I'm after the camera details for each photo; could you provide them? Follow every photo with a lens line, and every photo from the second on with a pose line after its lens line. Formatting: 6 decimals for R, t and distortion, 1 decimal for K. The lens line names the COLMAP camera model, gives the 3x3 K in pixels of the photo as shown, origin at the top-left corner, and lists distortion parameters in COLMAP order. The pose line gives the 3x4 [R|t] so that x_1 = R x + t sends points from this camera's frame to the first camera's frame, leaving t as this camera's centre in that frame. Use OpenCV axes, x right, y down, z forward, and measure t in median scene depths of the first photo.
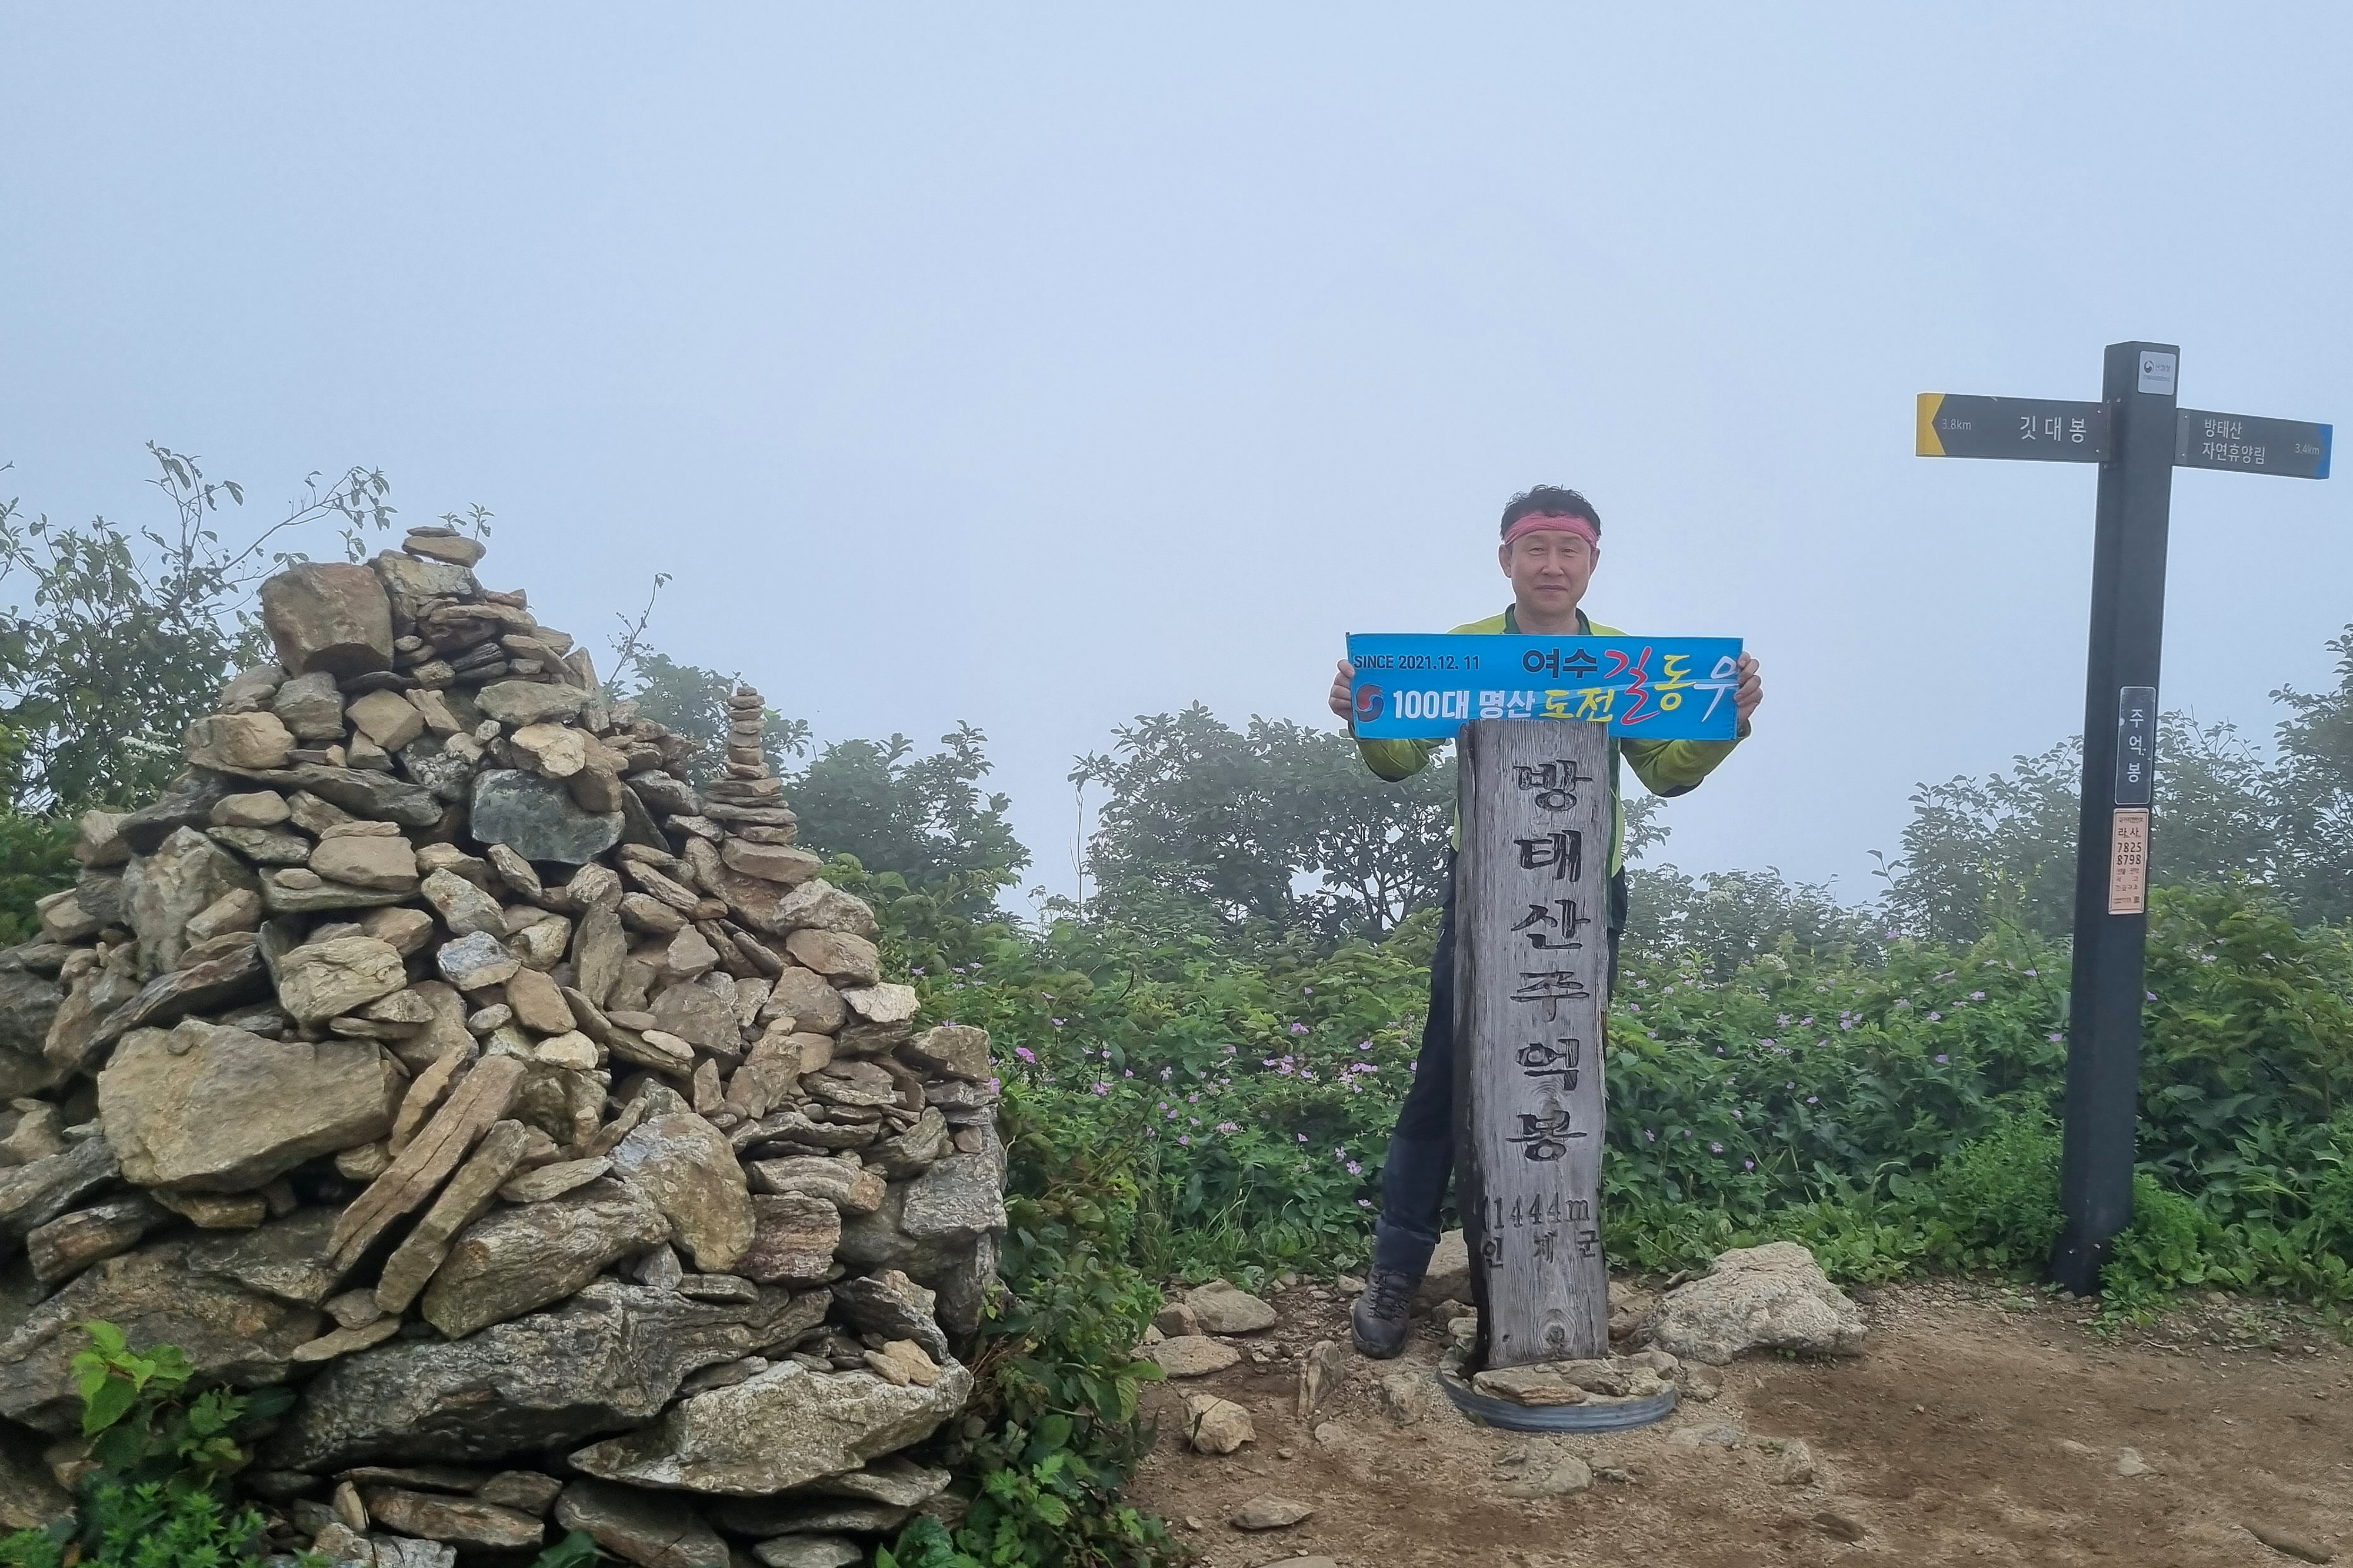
lens RADIAL K [[1807.0, 0, 1219.8], [0, 1807.0, 800.8], [0, 0, 1]] dist [0.034099, -0.000087]
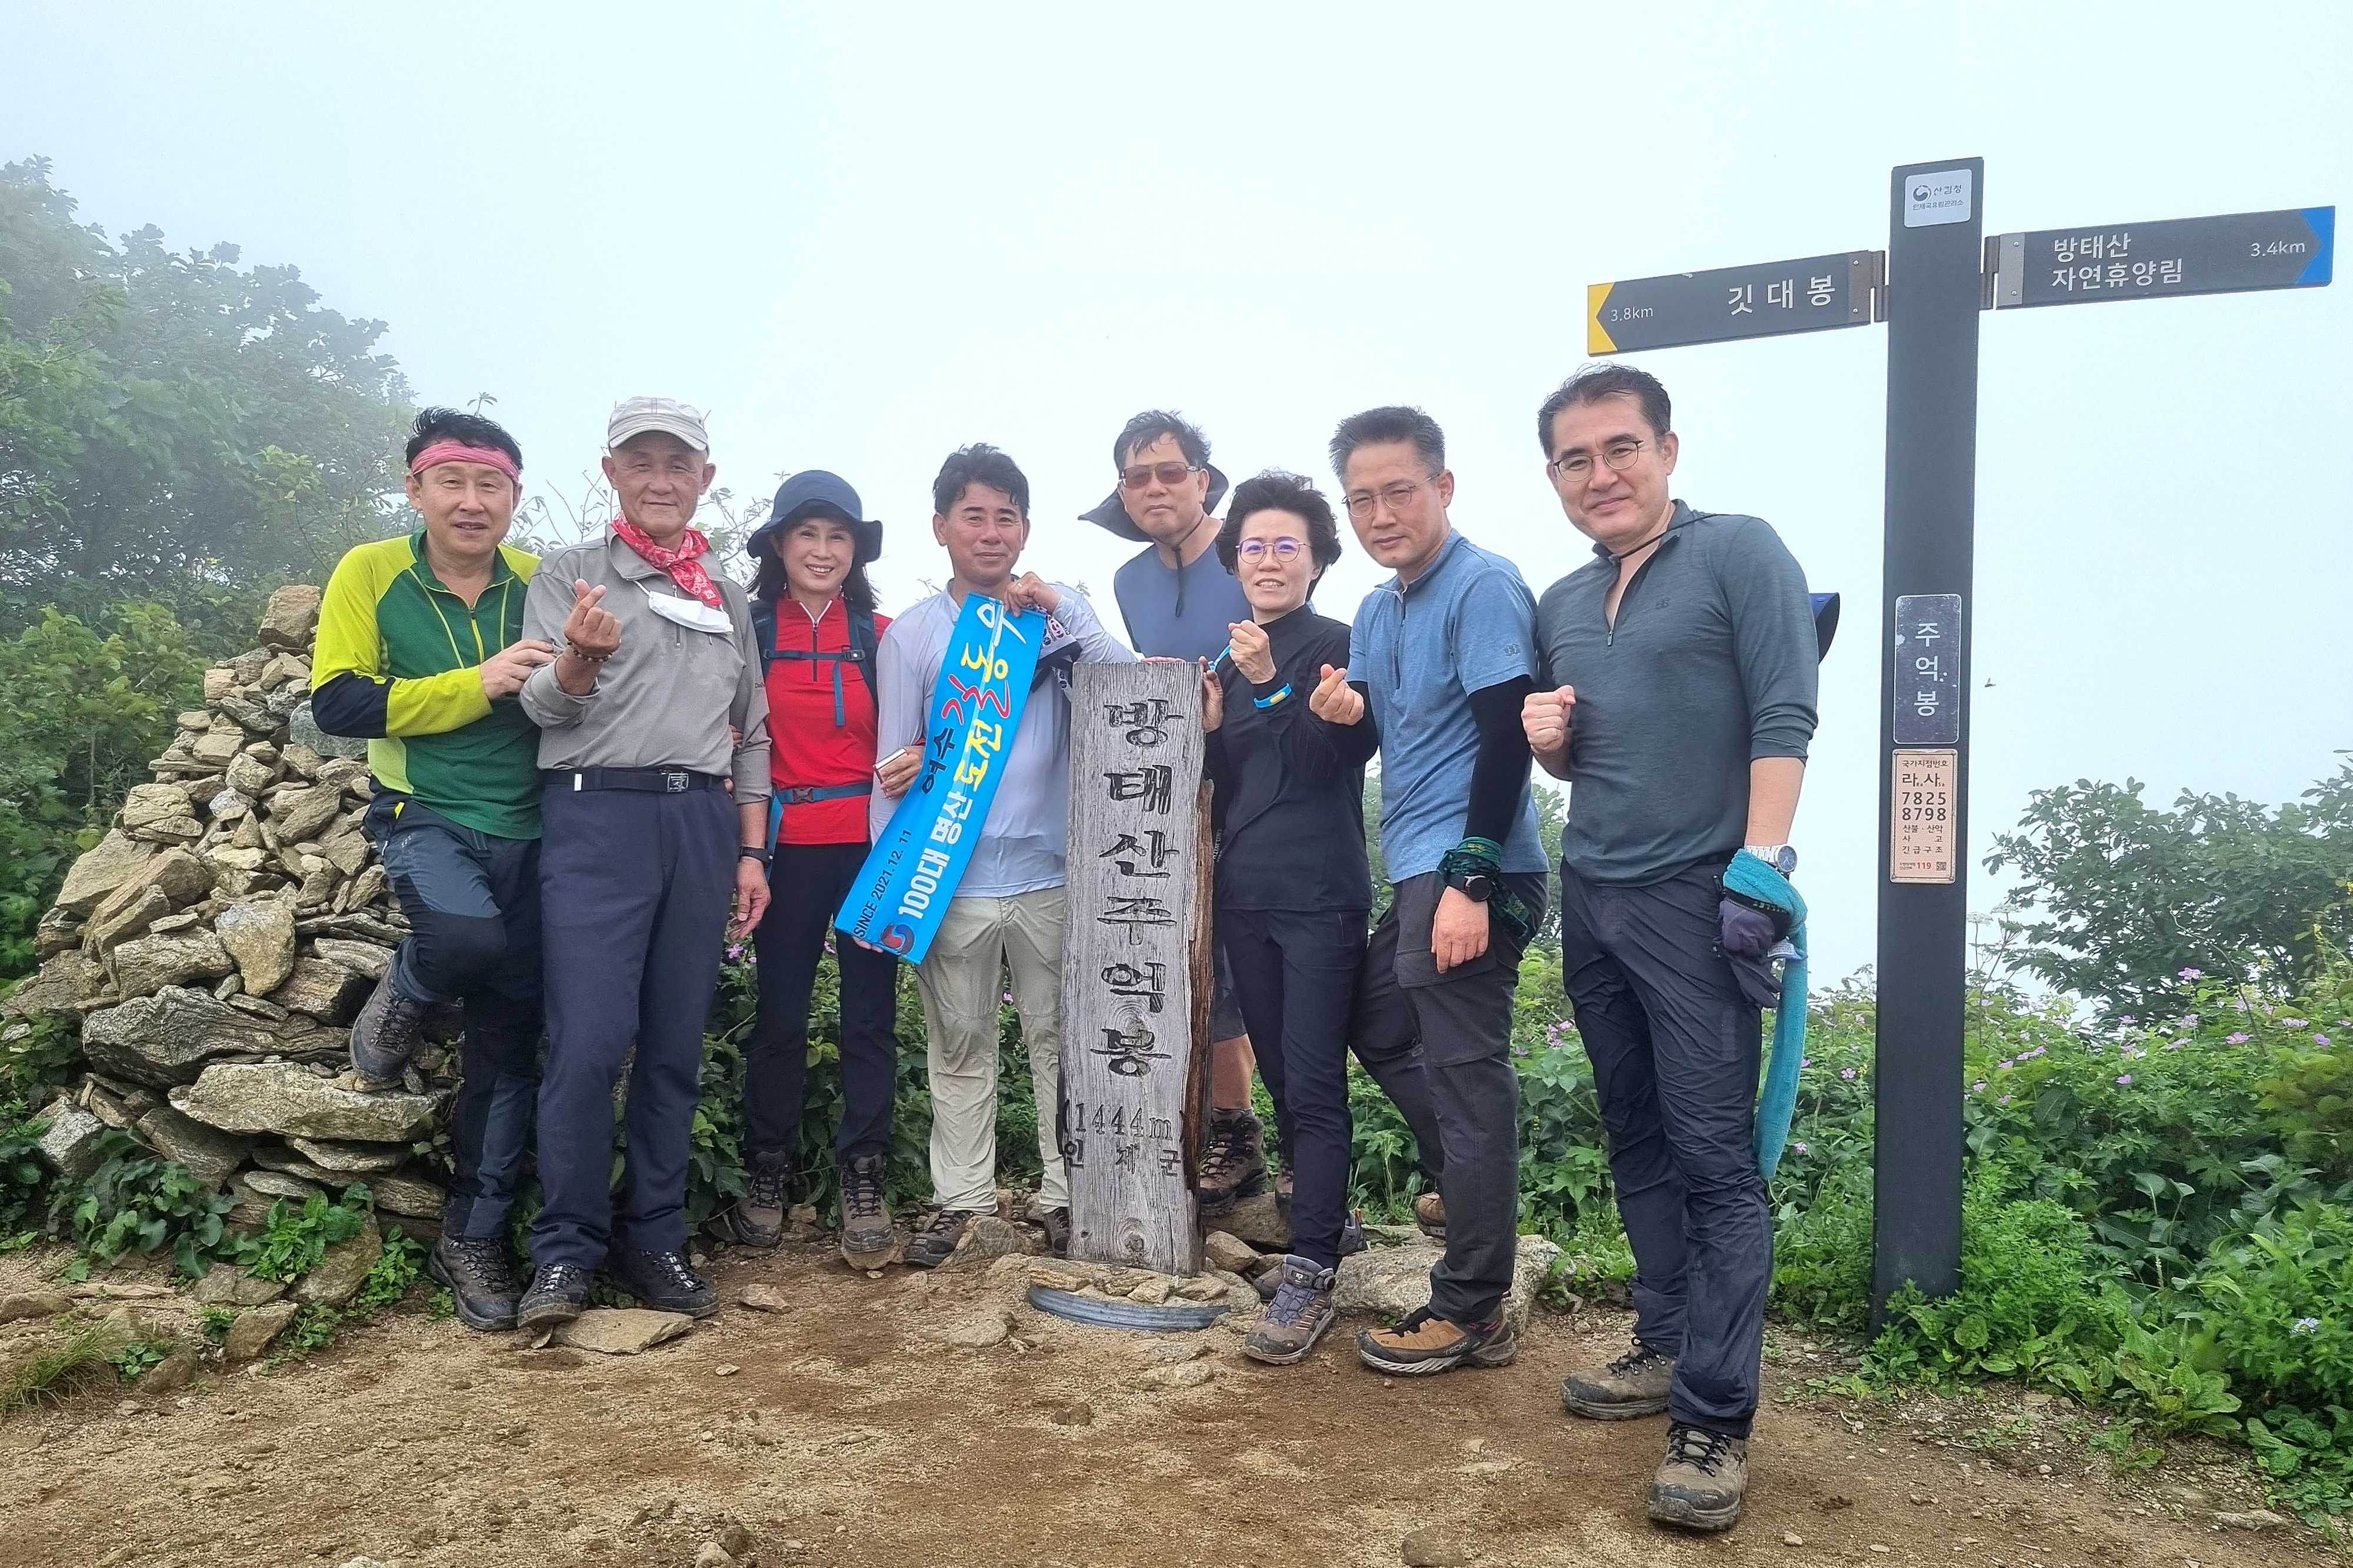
lens RADIAL K [[1697.6, 0, 1196.0], [0, 1697.6, 840.5], [0, 0, 1]] dist [0.027963, -0.009322]
pose [[0.745286, 0.006432, -0.666714, 0.874373], [-0.037991, 0.998738, -0.032834, 0.092380], [0.665662, 0.049800, 0.744590, 0.278402]]
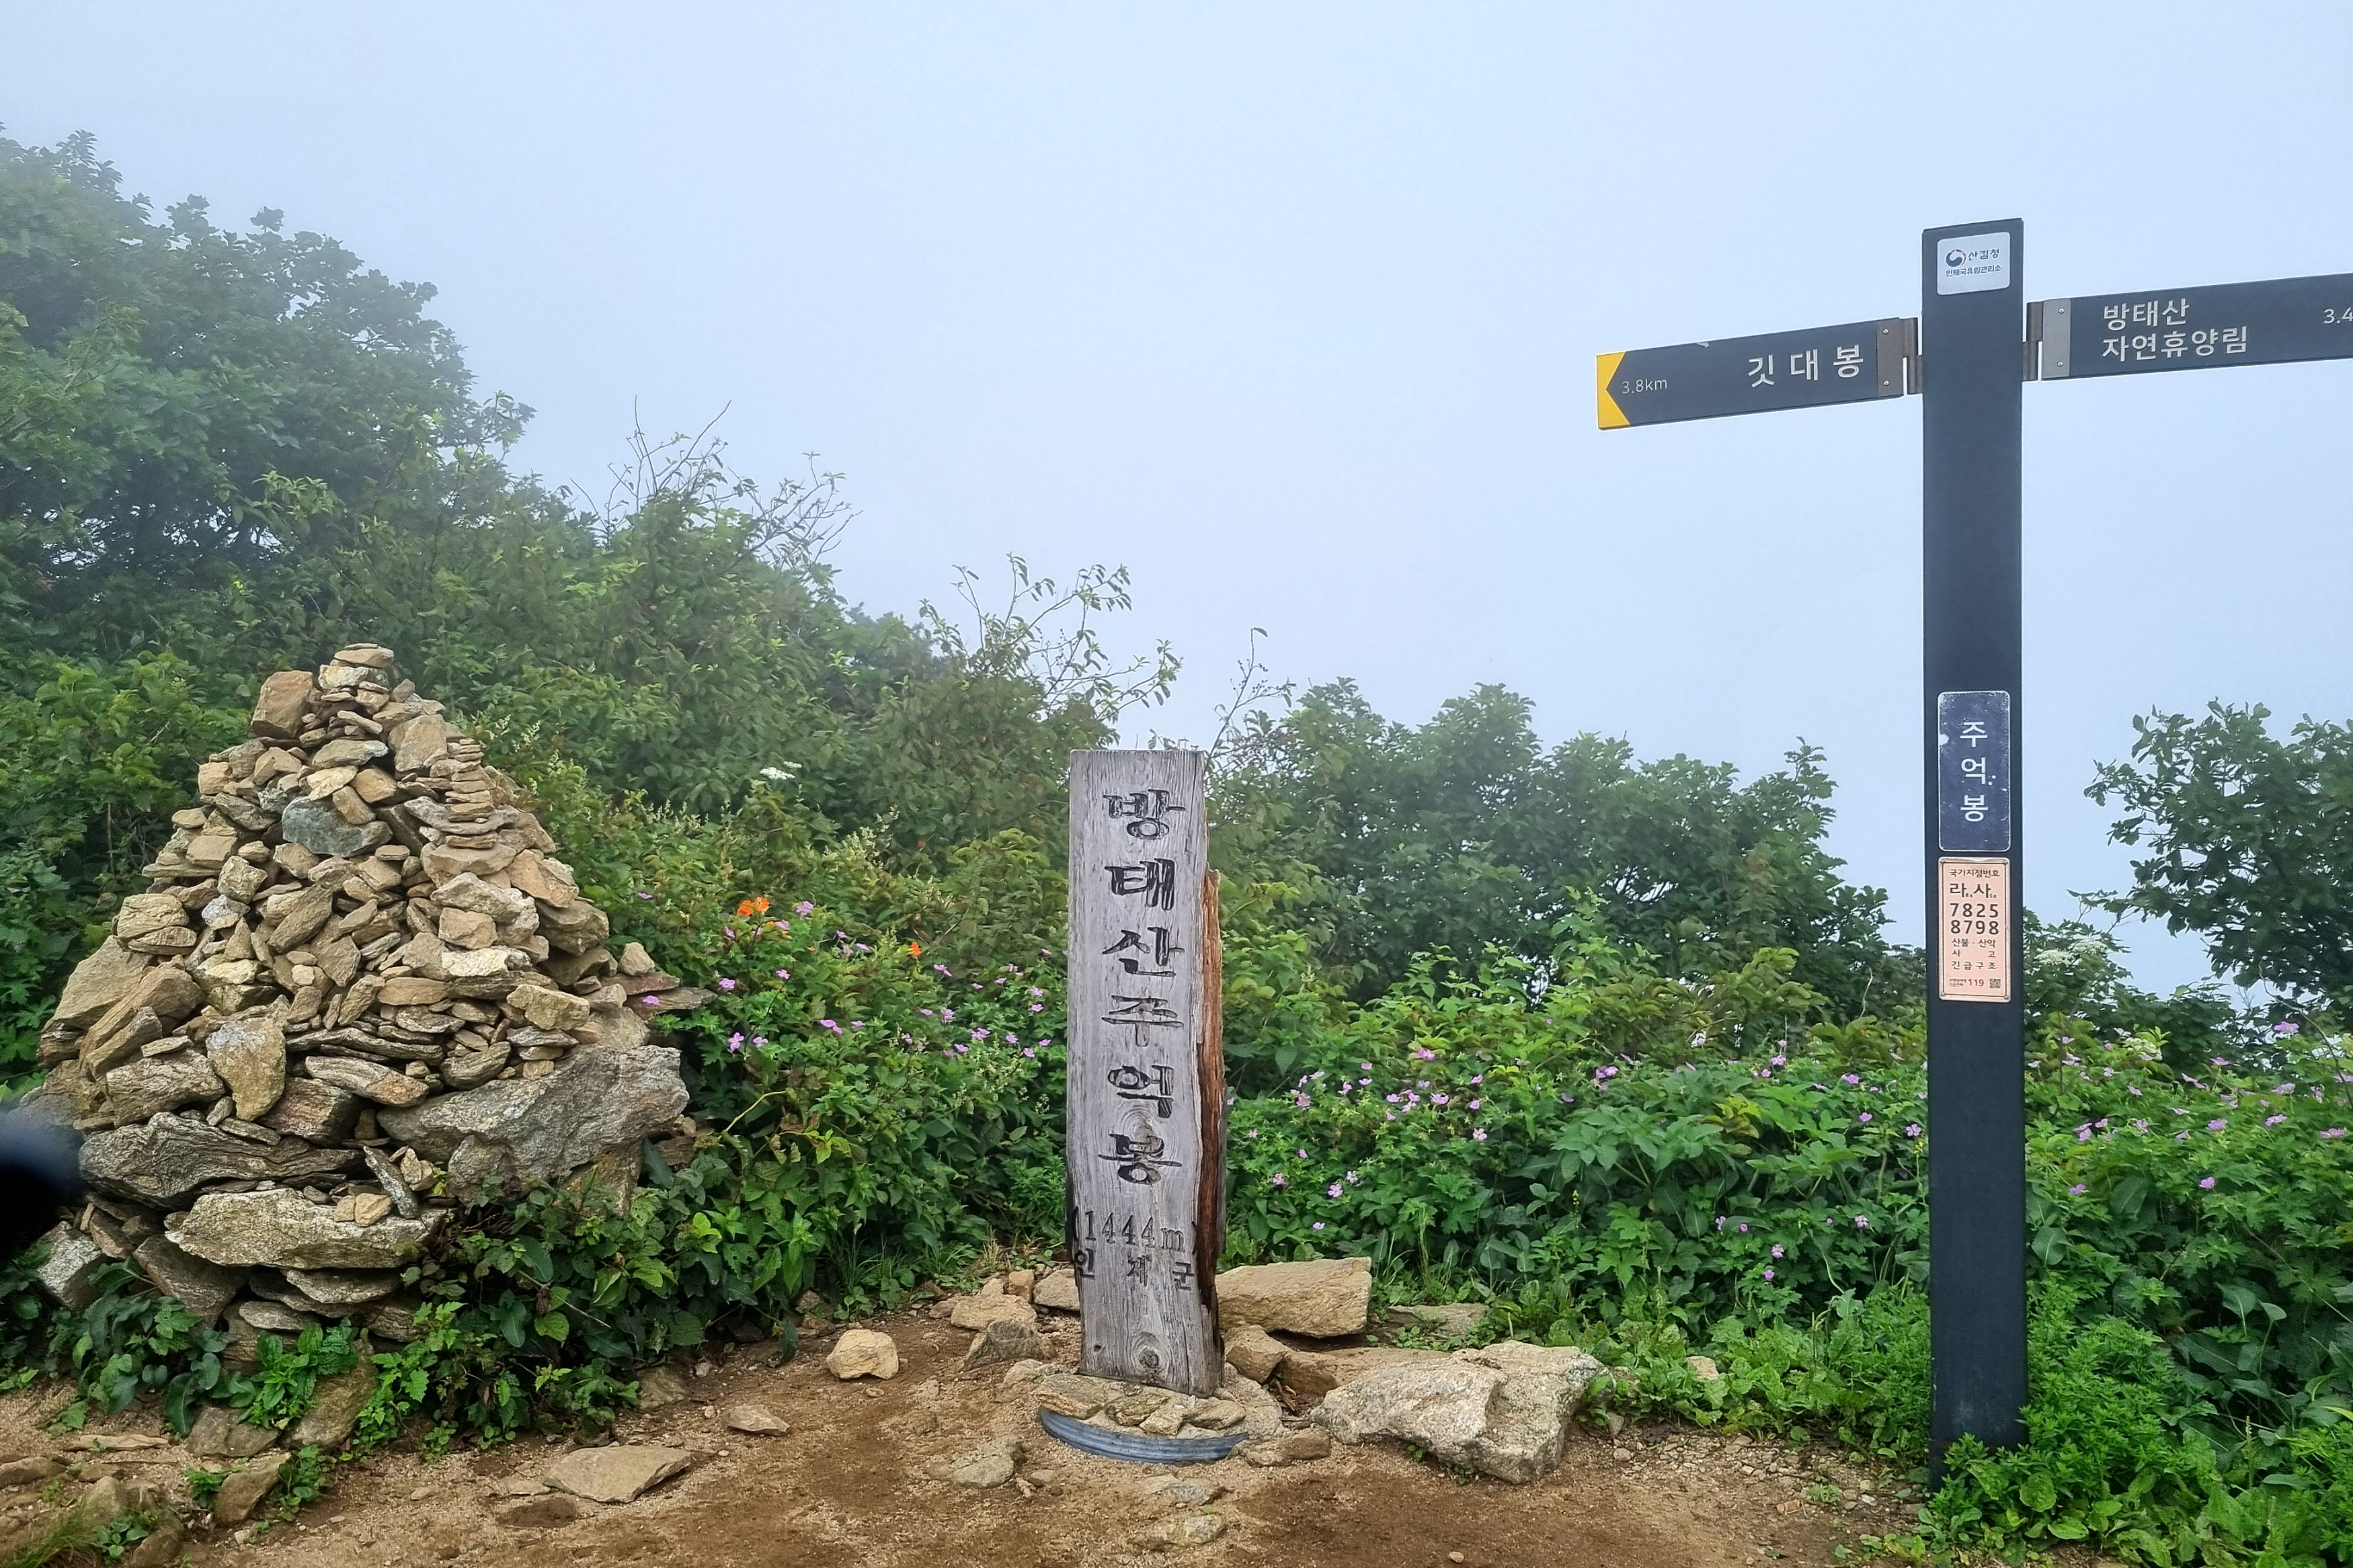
lens RADIAL K [[1721.1, 0, 1181.7], [0, 1721.1, 766.9], [0, 0, 1]] dist [0.039538, -0.025856]
pose [[0.711406, -0.003859, -0.702771, 0.880585], [-0.012265, 0.999764, -0.017906, -0.018093], [0.702674, 0.021358, 0.711191, 0.323994]]
